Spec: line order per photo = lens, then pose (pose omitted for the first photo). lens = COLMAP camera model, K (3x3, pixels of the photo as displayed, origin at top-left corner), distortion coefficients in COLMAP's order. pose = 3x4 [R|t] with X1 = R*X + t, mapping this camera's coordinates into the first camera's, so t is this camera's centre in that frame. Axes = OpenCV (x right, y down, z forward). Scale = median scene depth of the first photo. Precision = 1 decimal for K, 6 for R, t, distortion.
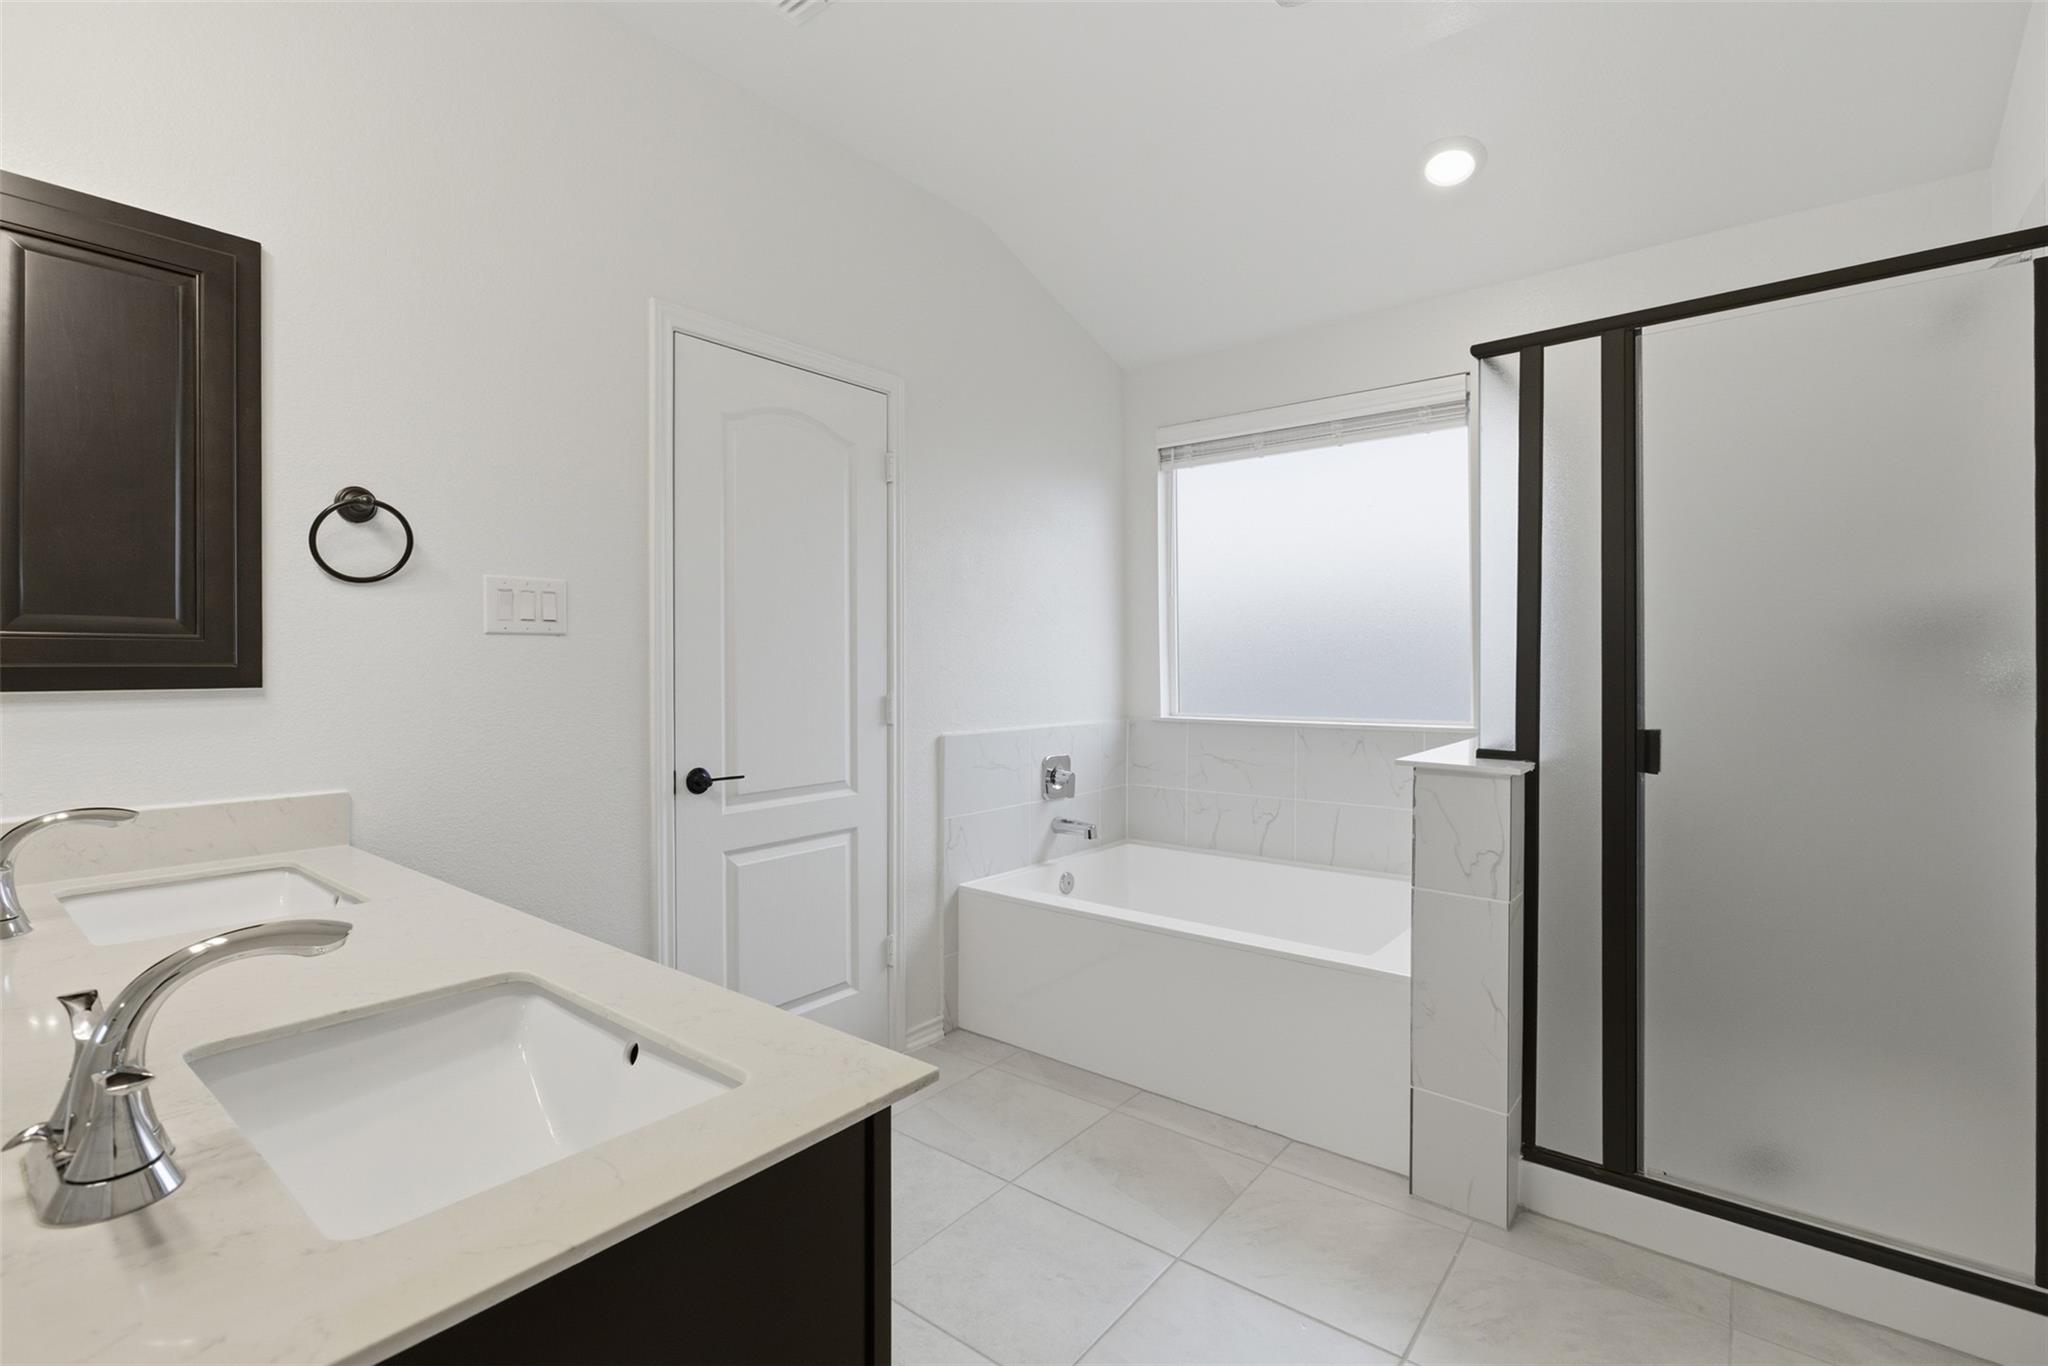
lens RADIAL K [[931.0, 0, 976.9], [0, 931.0, 676.3], [0, 0, 1]] dist [-0.005735, 0.001836]
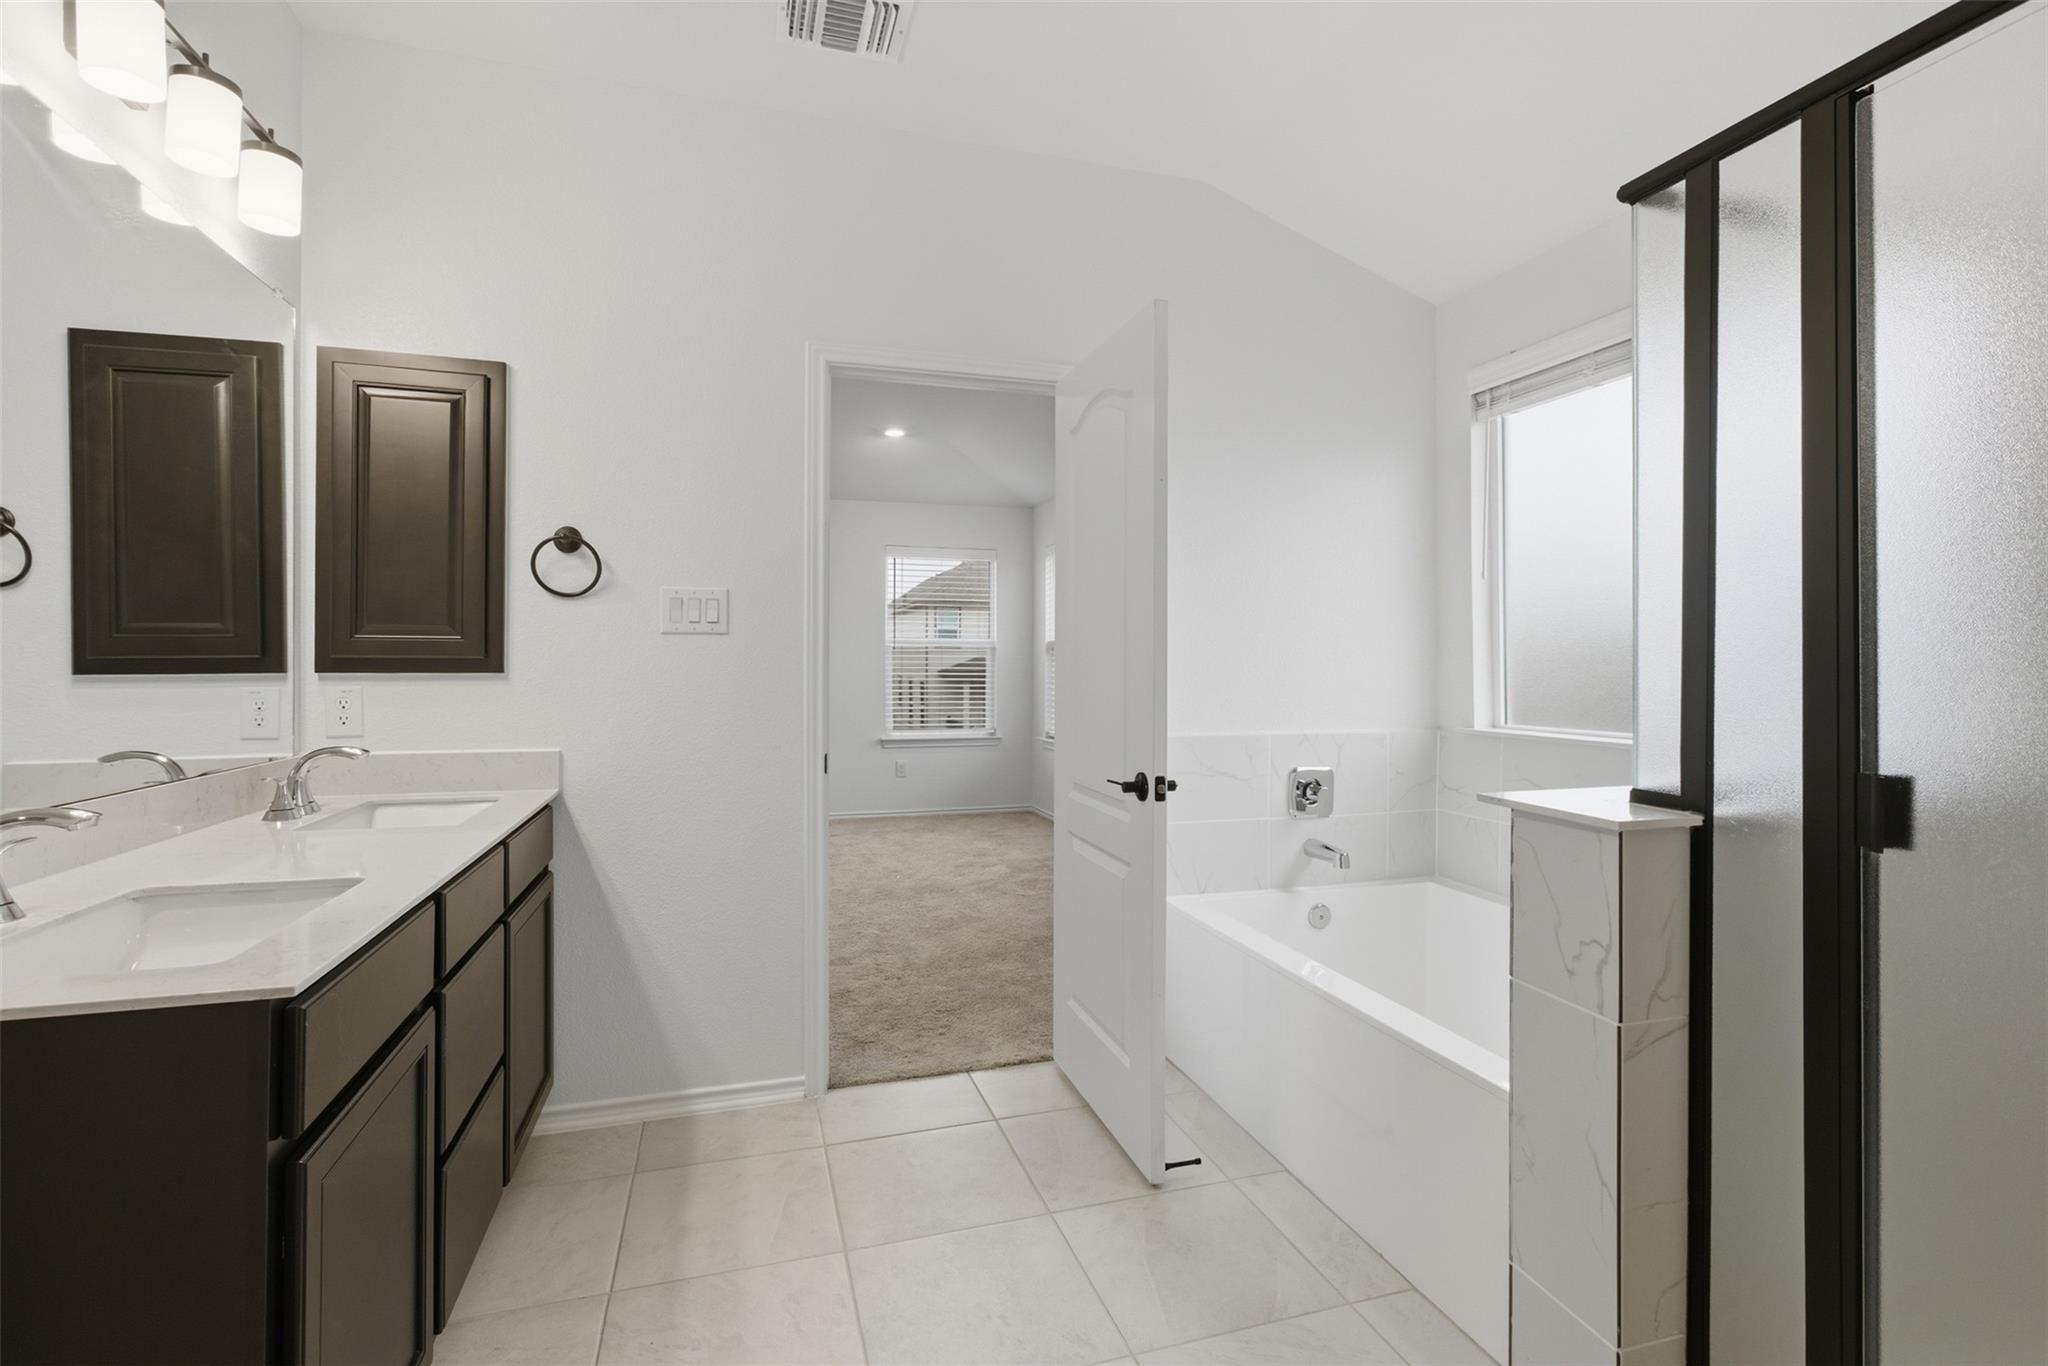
lens RADIAL K [[931.0, 0, 1015.9], [0, 931.0, 665.4], [0, 0, 1]] dist [-0.005735, 0.001836]
pose [[0.830736, 0.006387, -0.556629, 0.559436], [-0.012920, 0.999886, -0.007809, 0.001067], [0.556516, 0.013679, 0.830724, 0.208279]]
